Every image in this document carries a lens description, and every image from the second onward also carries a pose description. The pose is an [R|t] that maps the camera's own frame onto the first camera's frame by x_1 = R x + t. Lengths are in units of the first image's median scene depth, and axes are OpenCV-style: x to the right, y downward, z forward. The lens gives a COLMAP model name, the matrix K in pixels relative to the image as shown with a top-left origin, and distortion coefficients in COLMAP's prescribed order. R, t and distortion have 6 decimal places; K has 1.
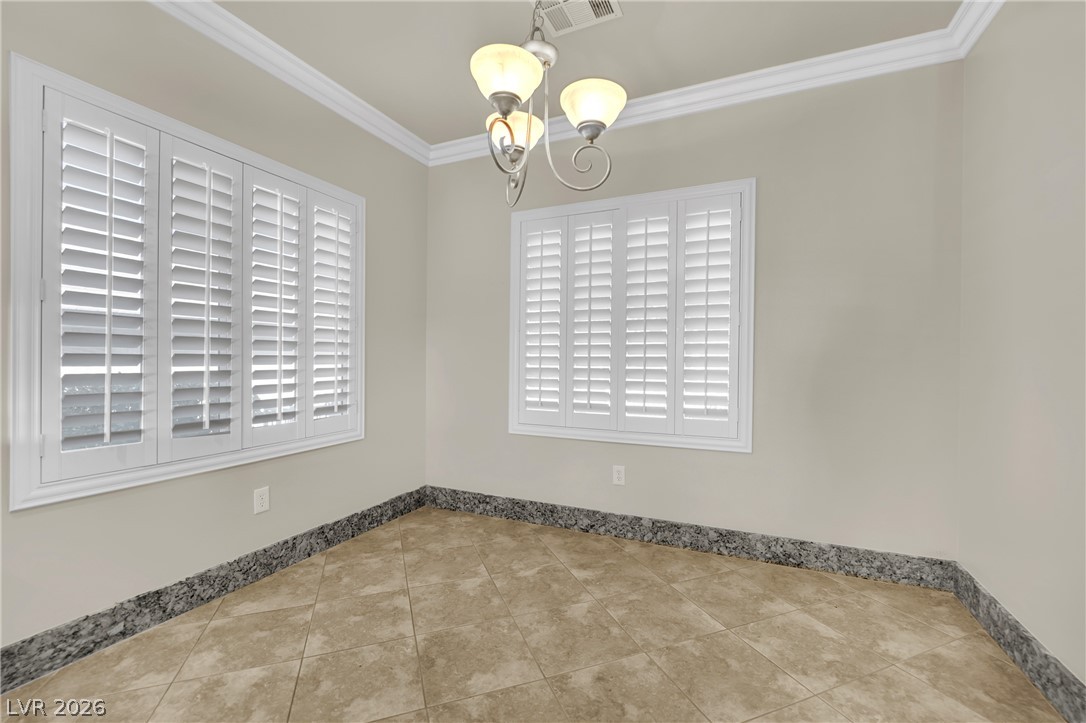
lens RADIAL K [[446.7, 0, 546.3], [0, 446.7, 357.8], [0, 0, 1]] dist [-0.019504, 0.000318]
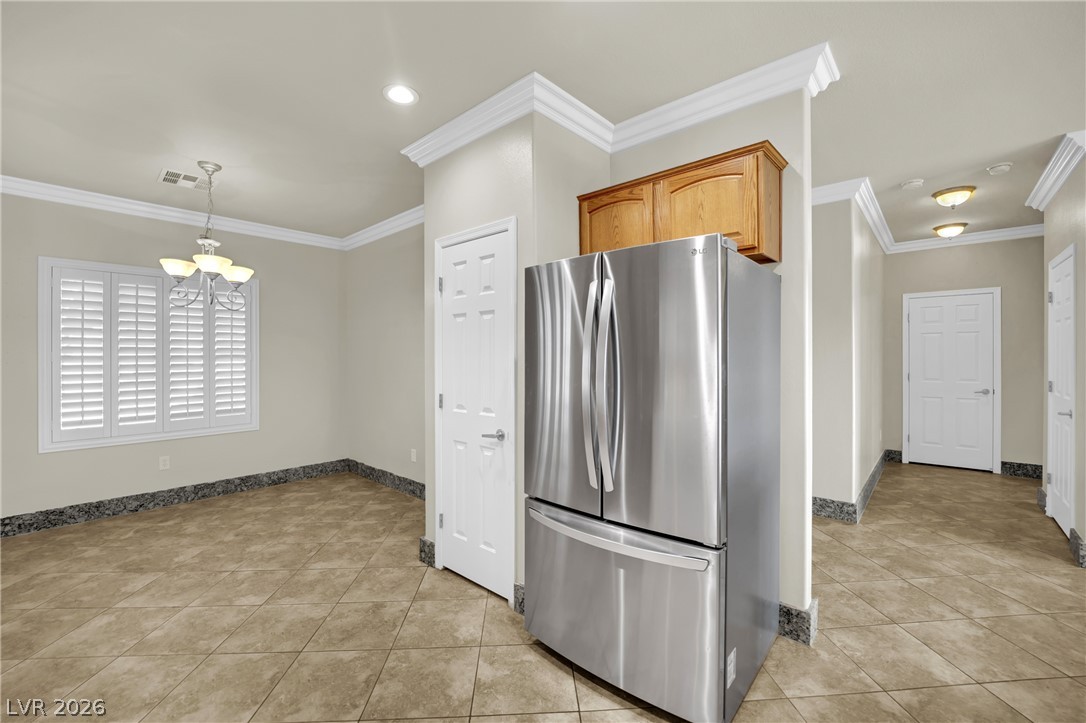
lens RADIAL K [[446.7, 0, 546.3], [0, 446.7, 357.8], [0, 0, 1]] dist [-0.019504, 0.000318]
pose [[0.303167, -0.012433, 0.952856, -0.886697], [0.006370, 0.999919, 0.011020, -0.090471], [-0.952916, 0.002729, 0.303222, -0.658959]]
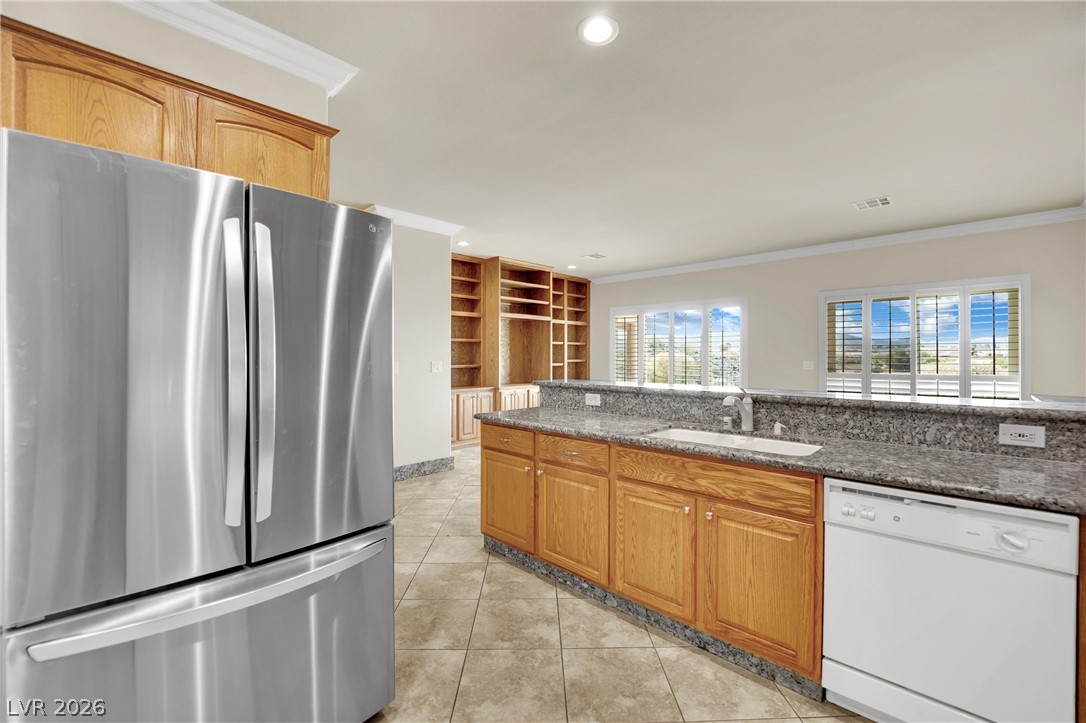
lens RADIAL K [[446.7, 0, 546.3], [0, 446.7, 357.8], [0, 0, 1]] dist [-0.019504, 0.000318]
pose [[-0.941375, -0.009008, 0.337242, -0.687187], [-0.006768, 0.999947, 0.007818, -0.059693], [-0.337295, 0.005077, -0.941385, -0.217794]]
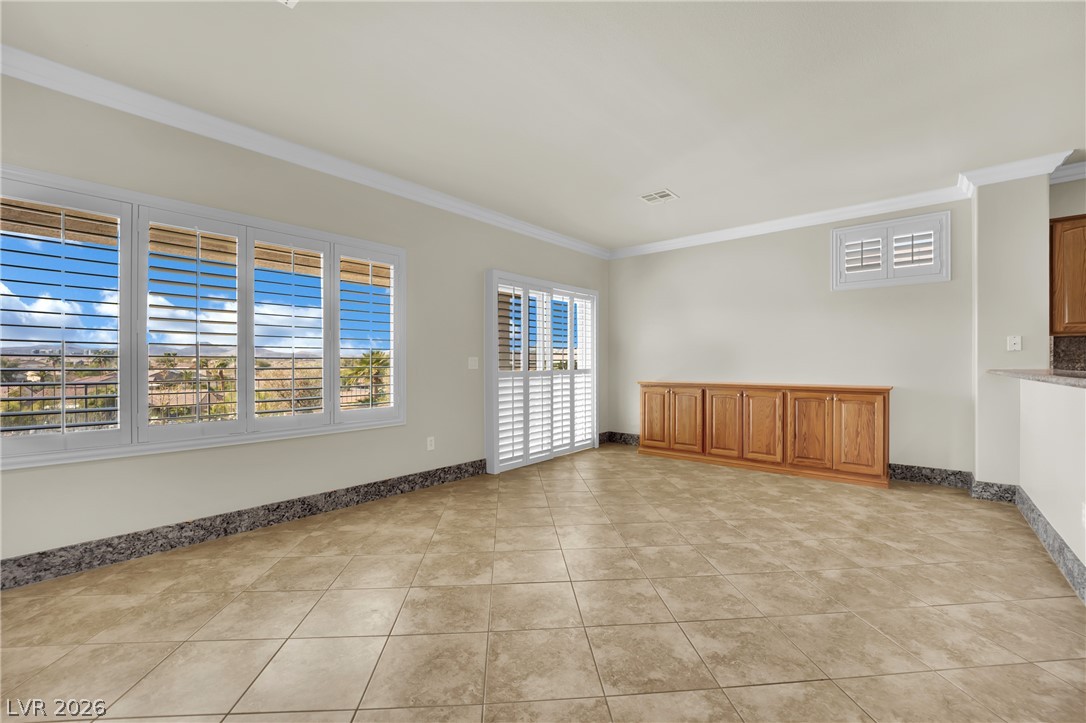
lens RADIAL K [[446.7, 0, 546.3], [0, 446.7, 357.8], [0, 0, 1]] dist [-0.019504, 0.000318]
pose [[-0.271251, -0.024601, -0.962194, 0.443235], [-0.002317, 0.999687, -0.024906, 0.008489], [0.962506, -0.004526, -0.271223, -2.083973]]
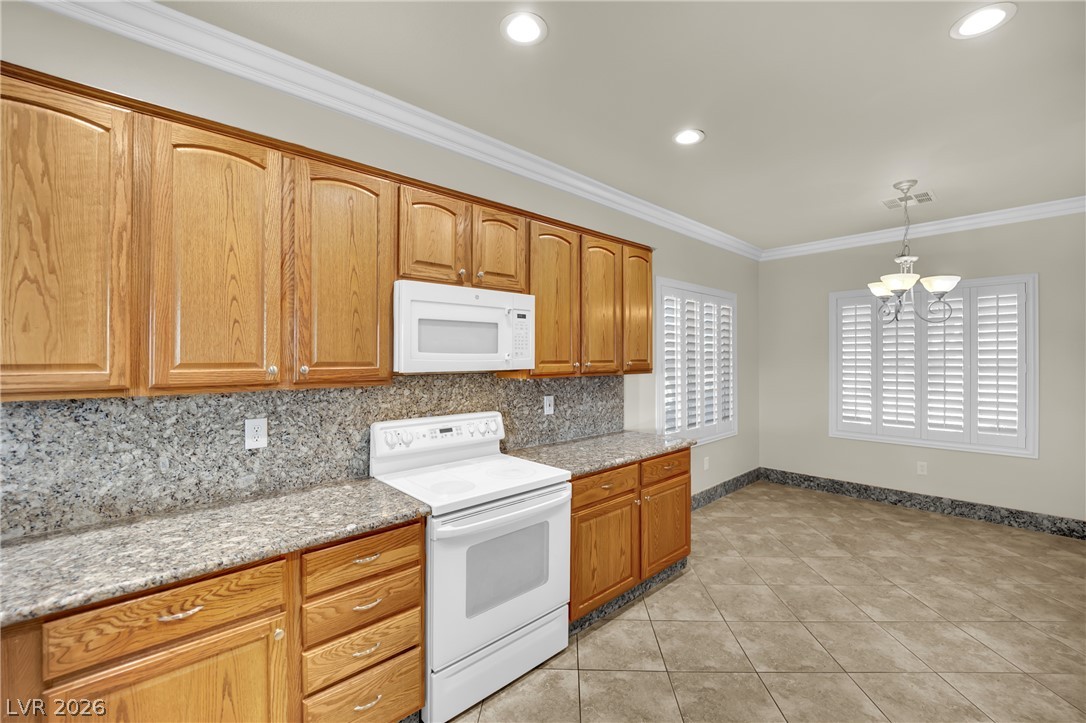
lens RADIAL K [[446.7, 0, 546.3], [0, 446.7, 357.8], [0, 0, 1]] dist [-0.019504, 0.000318]
pose [[0.920683, -0.009822, -0.390187, -0.461567], [0.010376, 0.999946, -0.000690, -0.132713], [0.390172, -0.003413, 0.920735, -0.939389]]
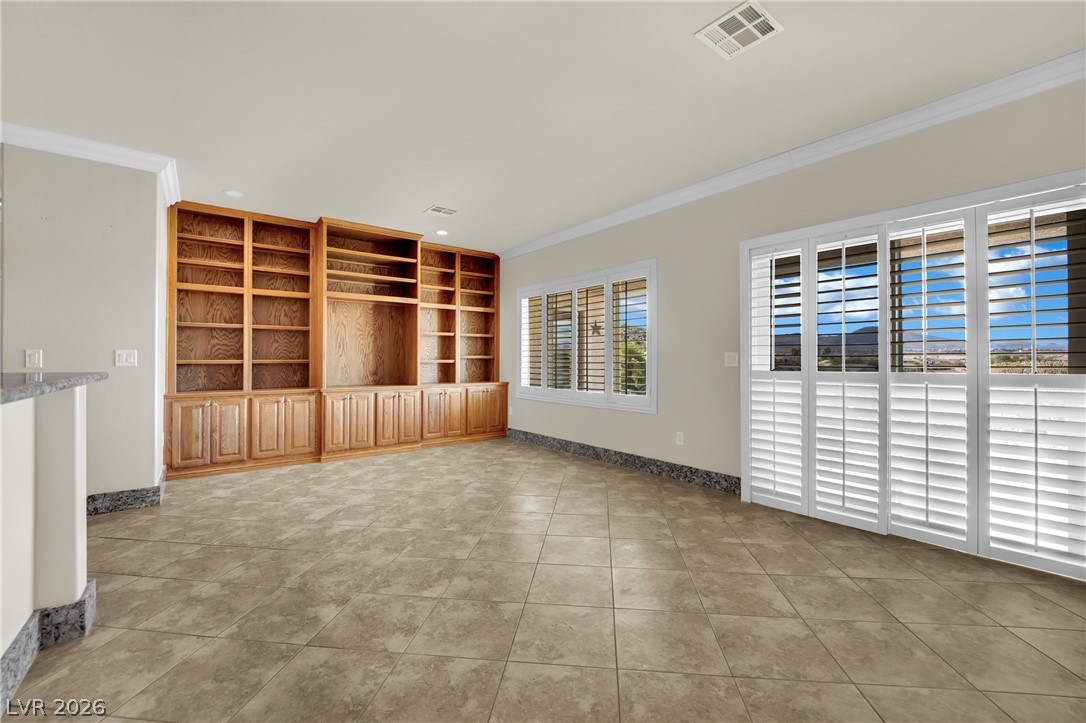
lens RADIAL K [[448.4, 0, 547.2], [0, 448.4, 361.2], [0, 0, 1]] dist [-0.002057, -0.000133]
pose [[-0.888184, -0.010242, 0.459373, -1.331667], [-0.006747, 0.999934, 0.009249, -0.016443], [-0.459438, 0.005116, -0.888195, -1.233424]]
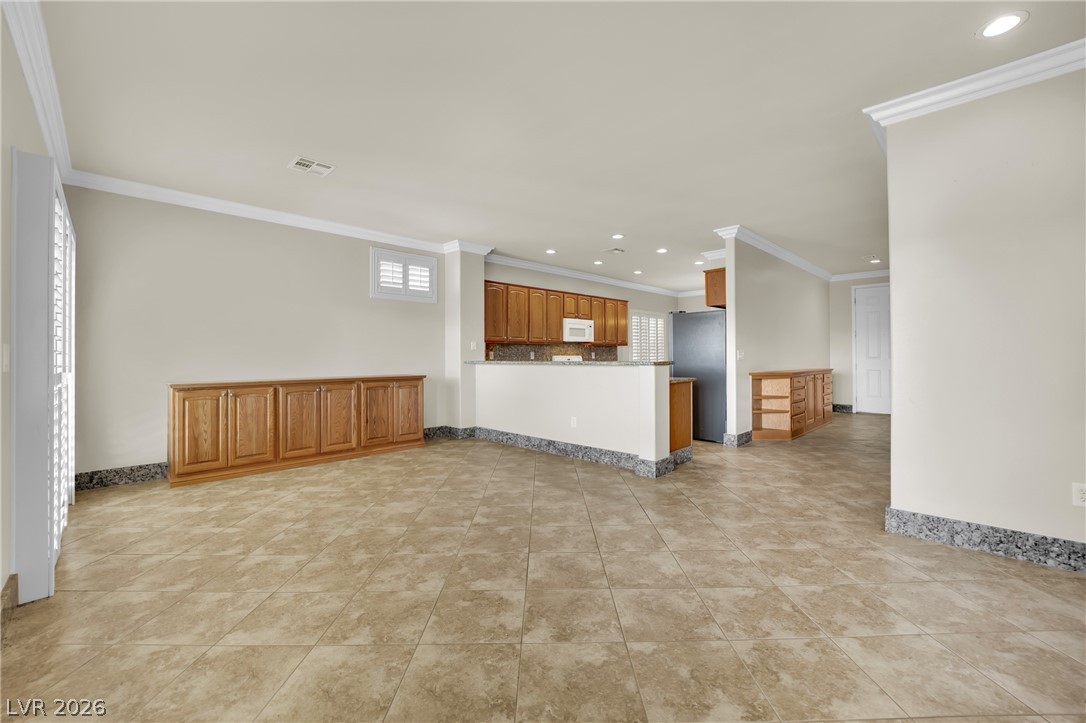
lens RADIAL K [[446.7, 0, 546.3], [0, 446.7, 357.8], [0, 0, 1]] dist [-0.019504, 0.000318]
pose [[0.937905, -0.016070, -0.346520, -0.057243], [0.017216, 0.999852, 0.000229, -0.001532], [0.346465, -0.006180, 0.938042, -3.212088]]
